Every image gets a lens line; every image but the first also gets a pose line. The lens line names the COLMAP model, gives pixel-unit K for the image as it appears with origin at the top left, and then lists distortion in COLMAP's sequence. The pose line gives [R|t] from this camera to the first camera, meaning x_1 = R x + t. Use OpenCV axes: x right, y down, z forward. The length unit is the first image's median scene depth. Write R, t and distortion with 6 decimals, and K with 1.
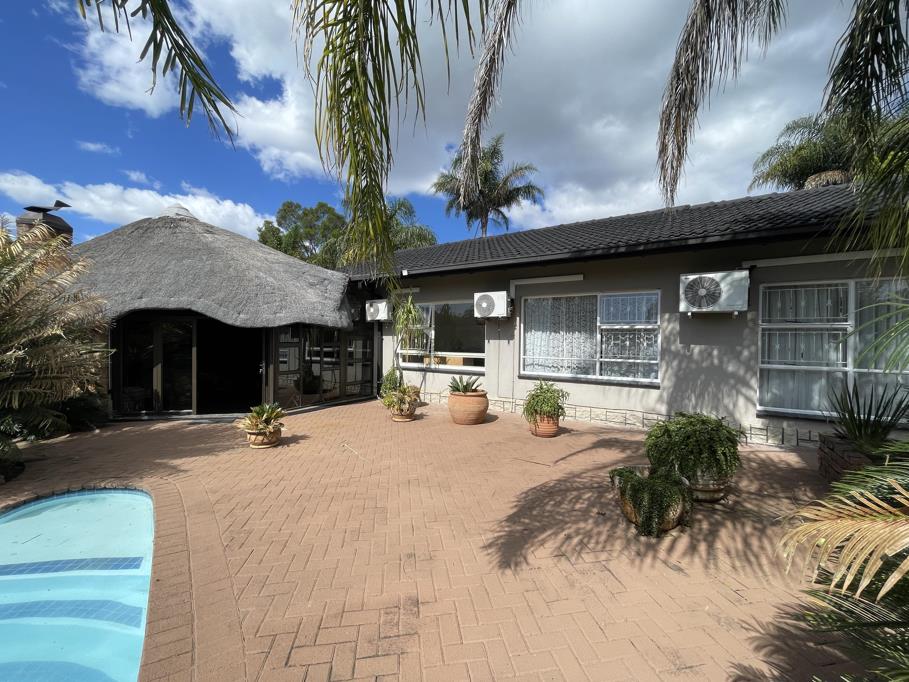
lens RADIAL K [[379.6, 0, 454.3], [0, 379.6, 343.9], [0, 0, 1]] dist [0.003621, 0.000150]
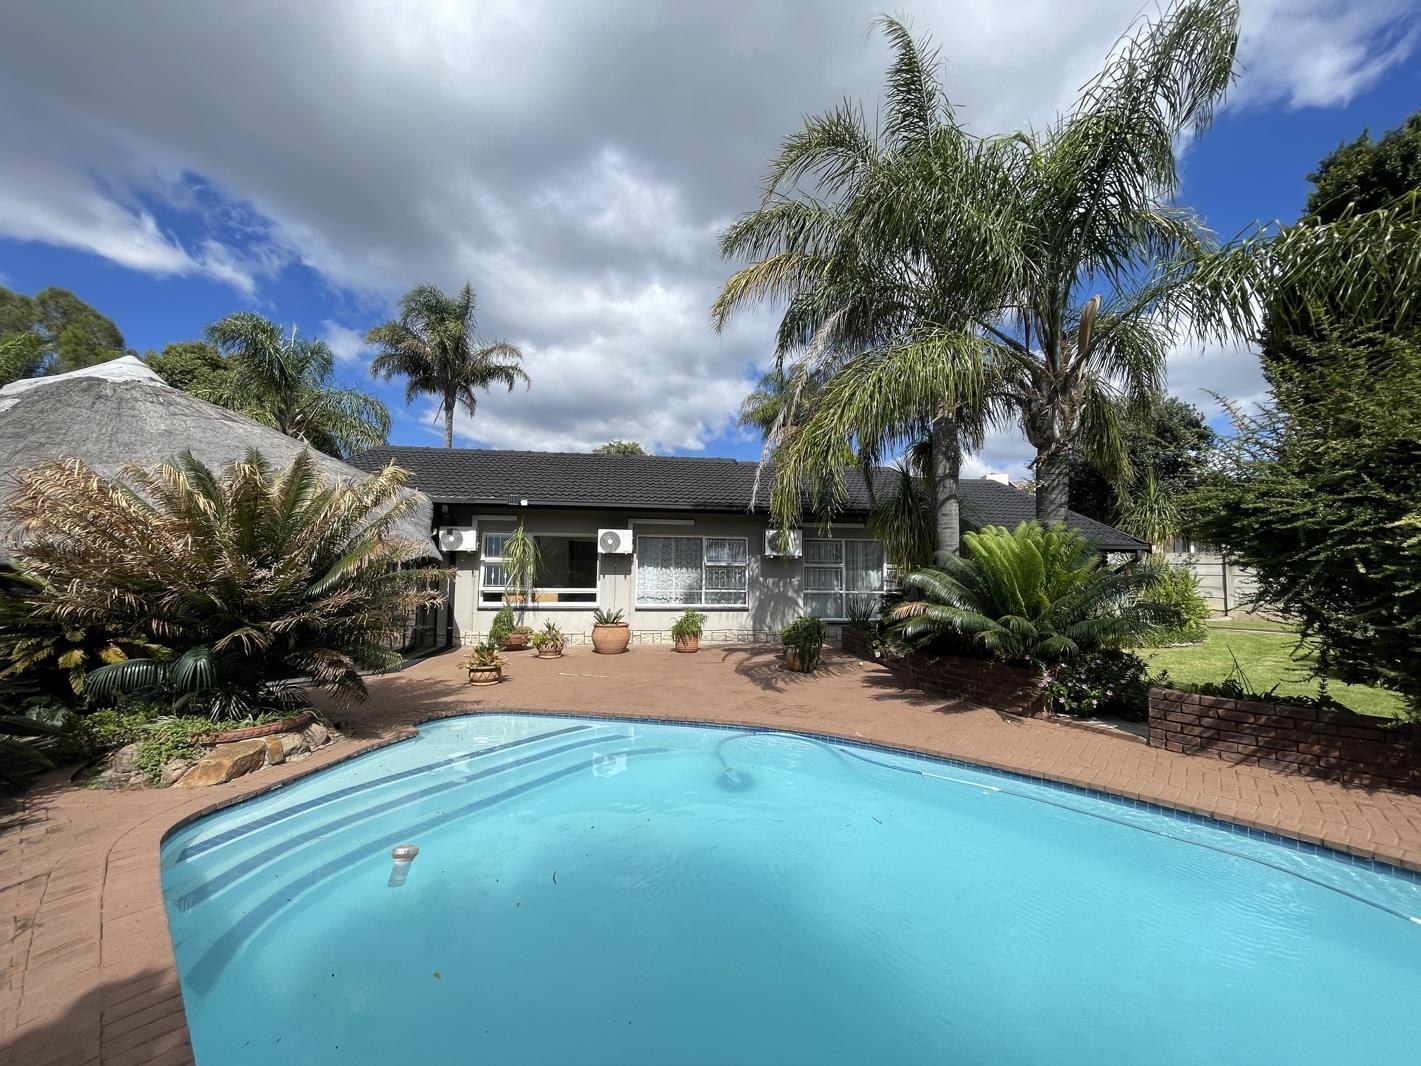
lens RADIAL K [[564.1, 0, 708.8], [0, 564.1, 535.3], [0, 0, 1]] dist [-0.002940, 0.000010]
pose [[0.713362, 0.025168, 0.700344, -0.810996], [-0.001402, 0.999404, -0.034487, -0.068052], [-0.700795, 0.023620, 0.712972, -0.282787]]
